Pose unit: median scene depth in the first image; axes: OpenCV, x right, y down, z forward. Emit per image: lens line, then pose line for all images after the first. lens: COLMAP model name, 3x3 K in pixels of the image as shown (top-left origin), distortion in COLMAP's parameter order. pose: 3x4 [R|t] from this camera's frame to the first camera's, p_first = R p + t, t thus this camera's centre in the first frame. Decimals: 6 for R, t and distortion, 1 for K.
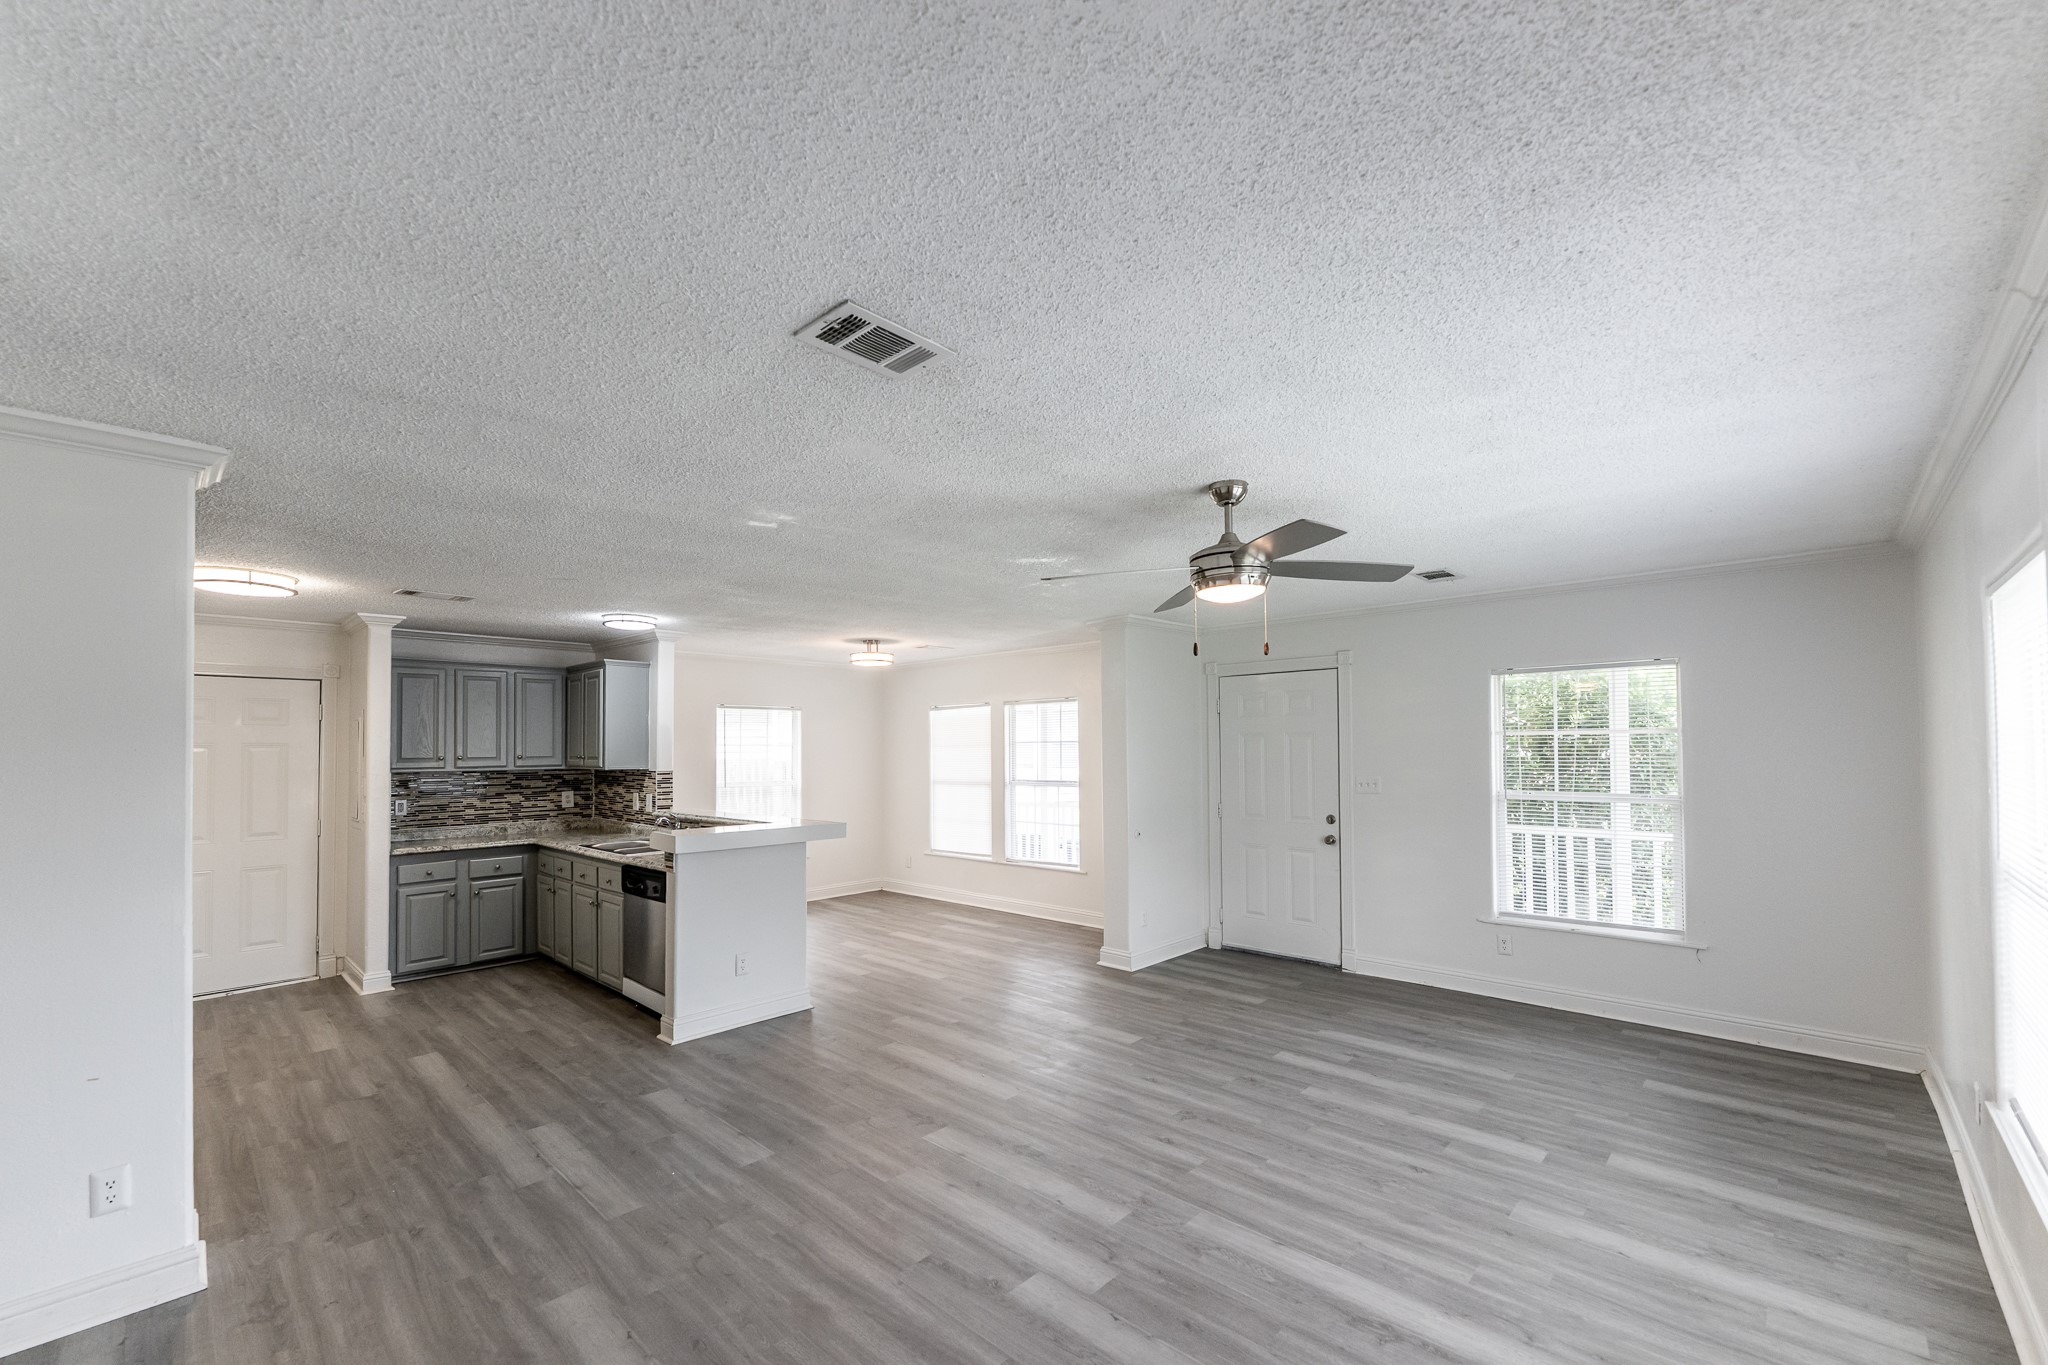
lens RADIAL K [[829.2, 0, 1005.1], [0, 829.2, 732.1], [0, 0, 1]] dist [0.000050, -0.000018]
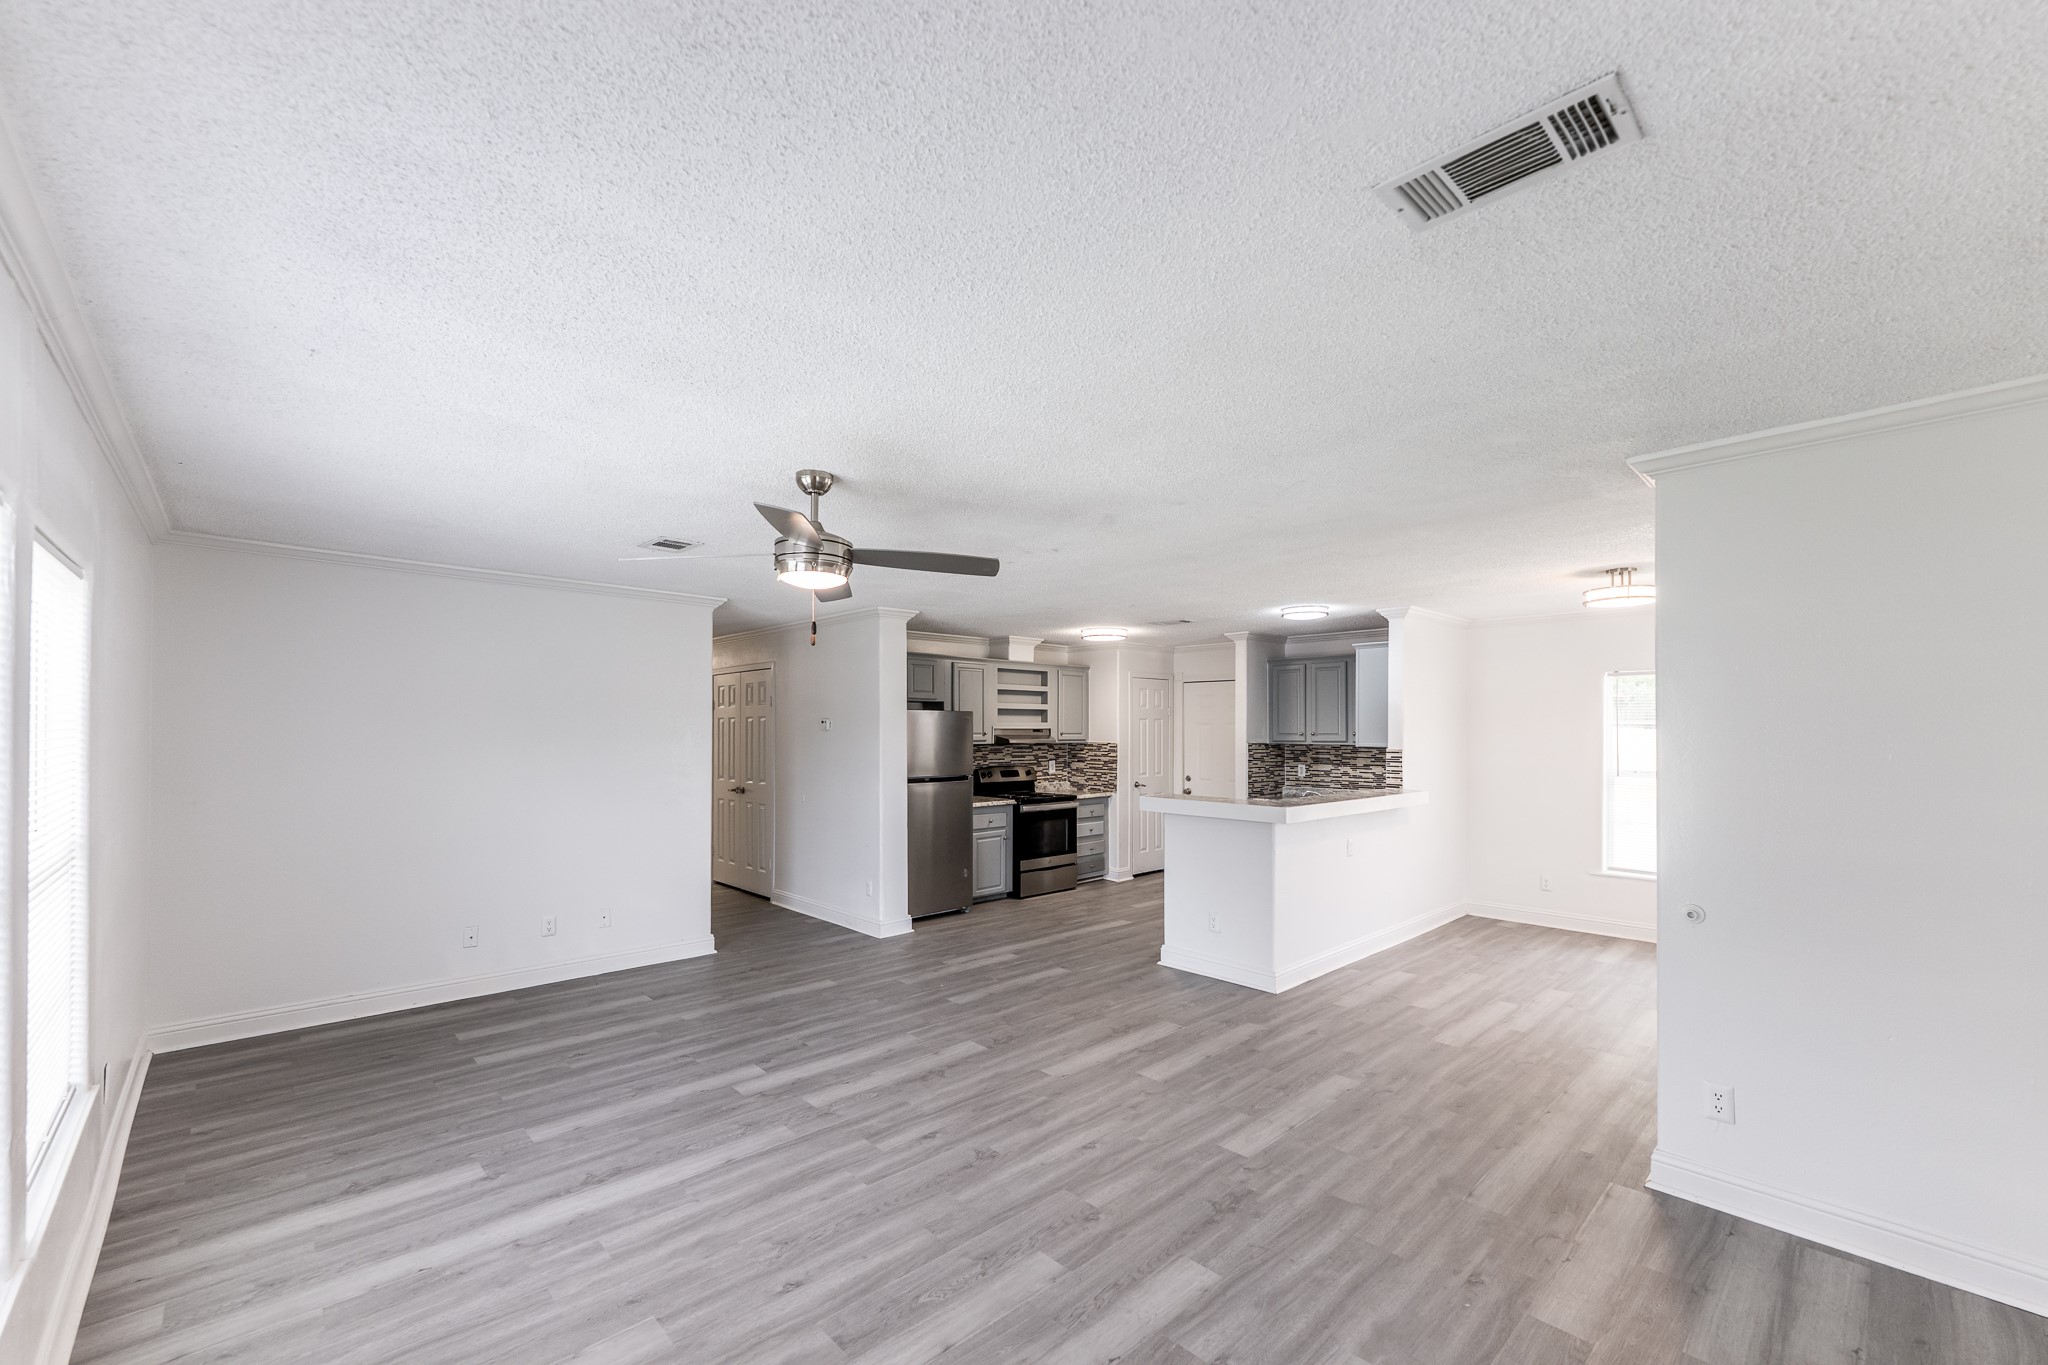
lens RADIAL K [[826.7, 0, 1027.9], [0, 826.7, 704.8], [0, 0, 1]] dist [0.002438, 0.000117]
pose [[-0.038671, -0.022635, -0.998996, 0.652768], [0.019074, 0.999545, -0.023385, 0.008837], [0.999070, -0.019960, -0.038222, 0.651191]]
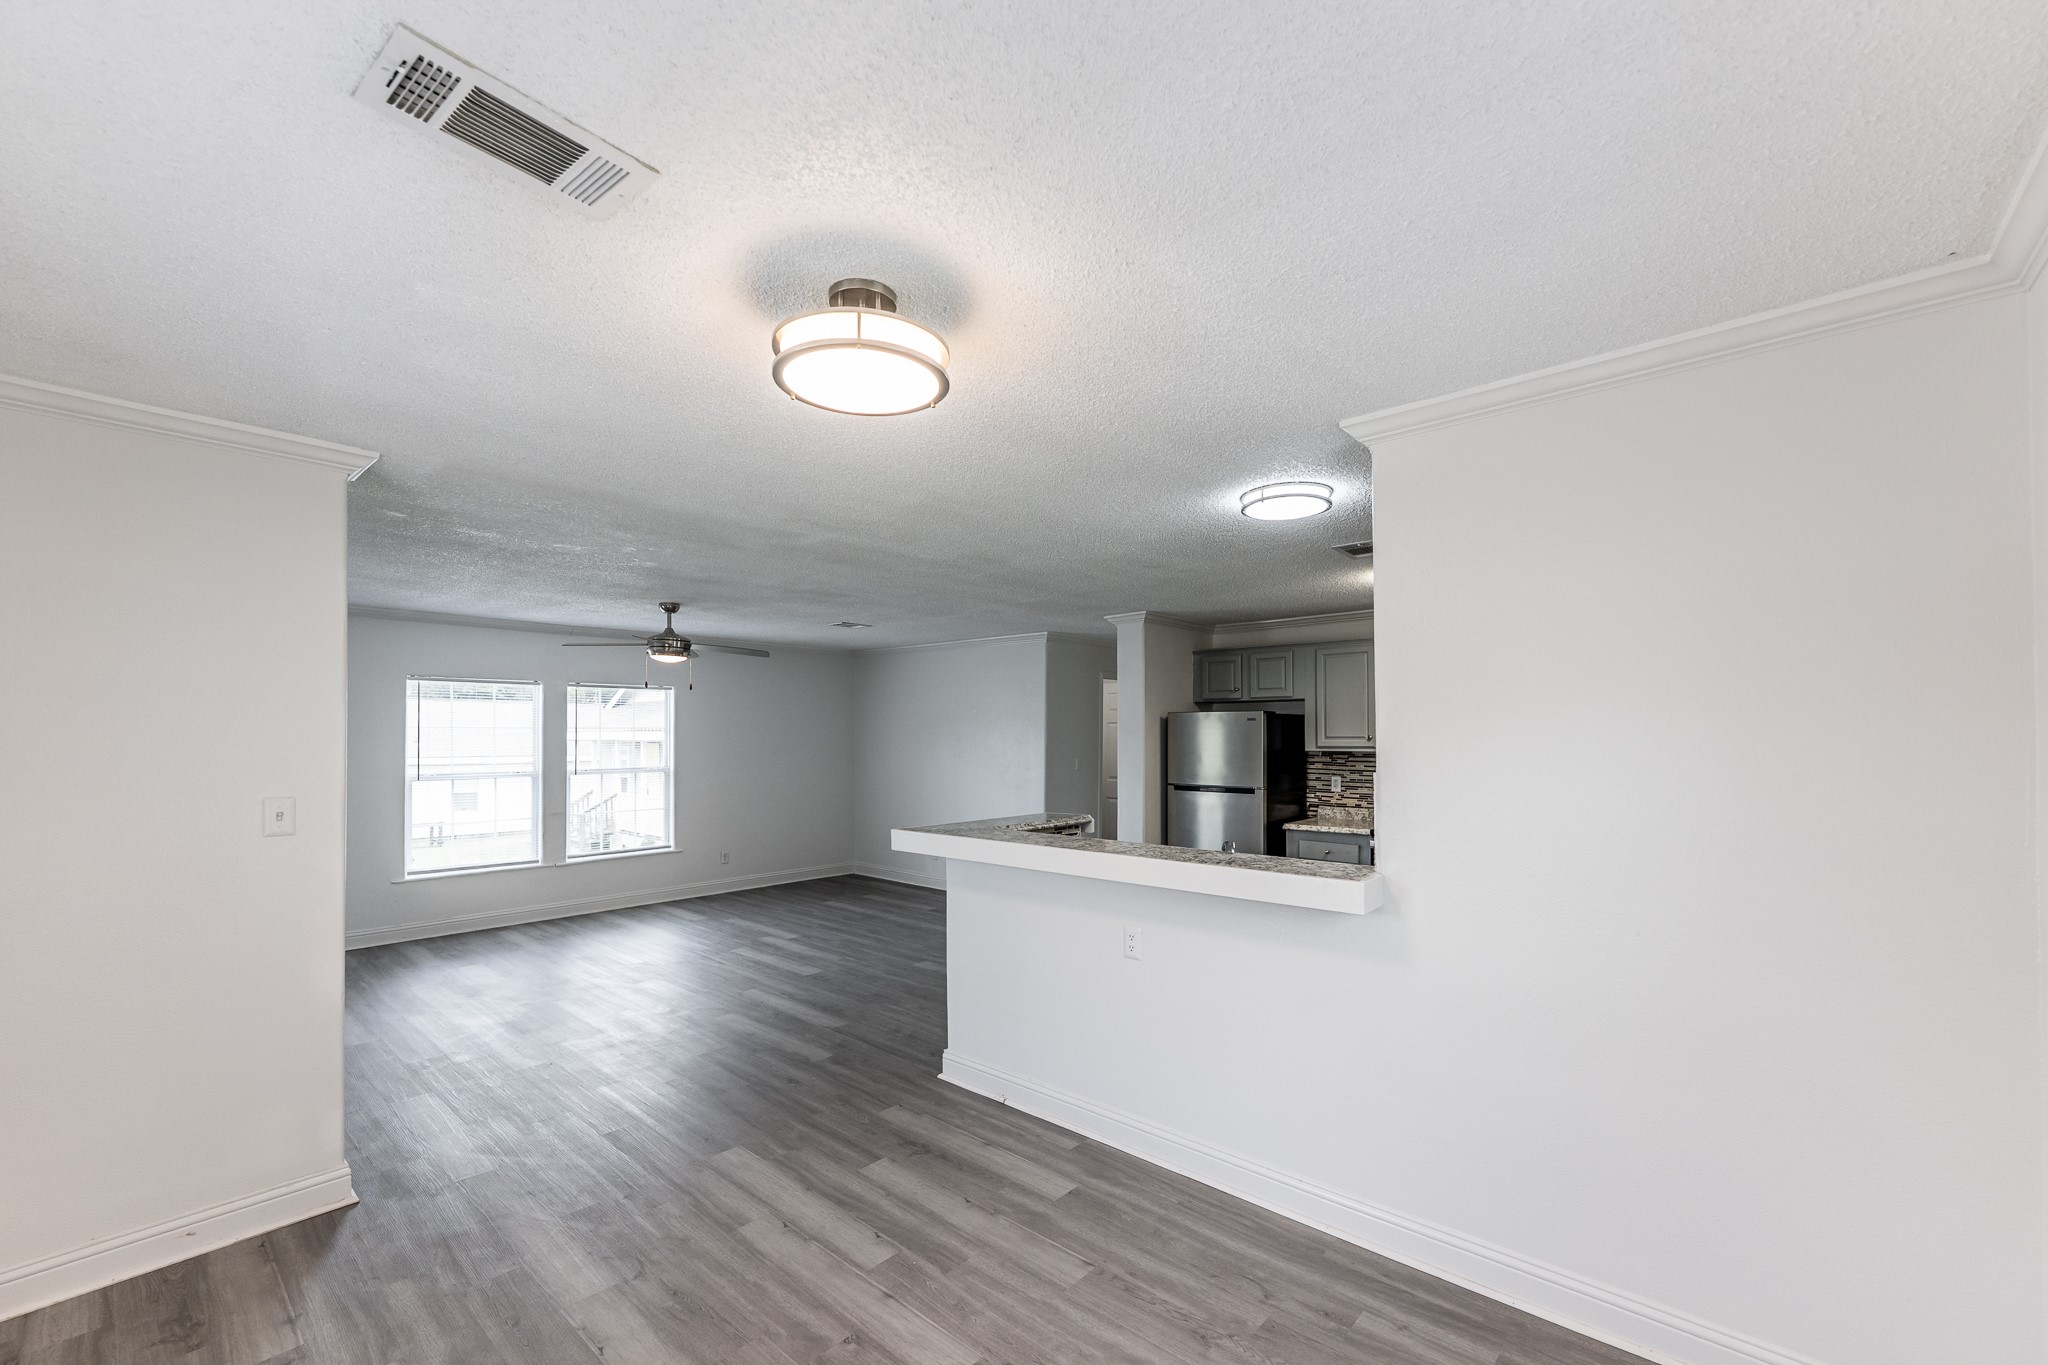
lens RADIAL K [[825.9, 0, 1024.0], [0, 825.9, 720.8], [0, 0, 1]] dist [0.000082, -0.000050]
pose [[-0.998700, 0.007057, -0.050477, -0.235460], [0.009365, 0.998914, -0.045640, 0.043975], [0.050100, -0.046053, -0.997682, 1.510156]]
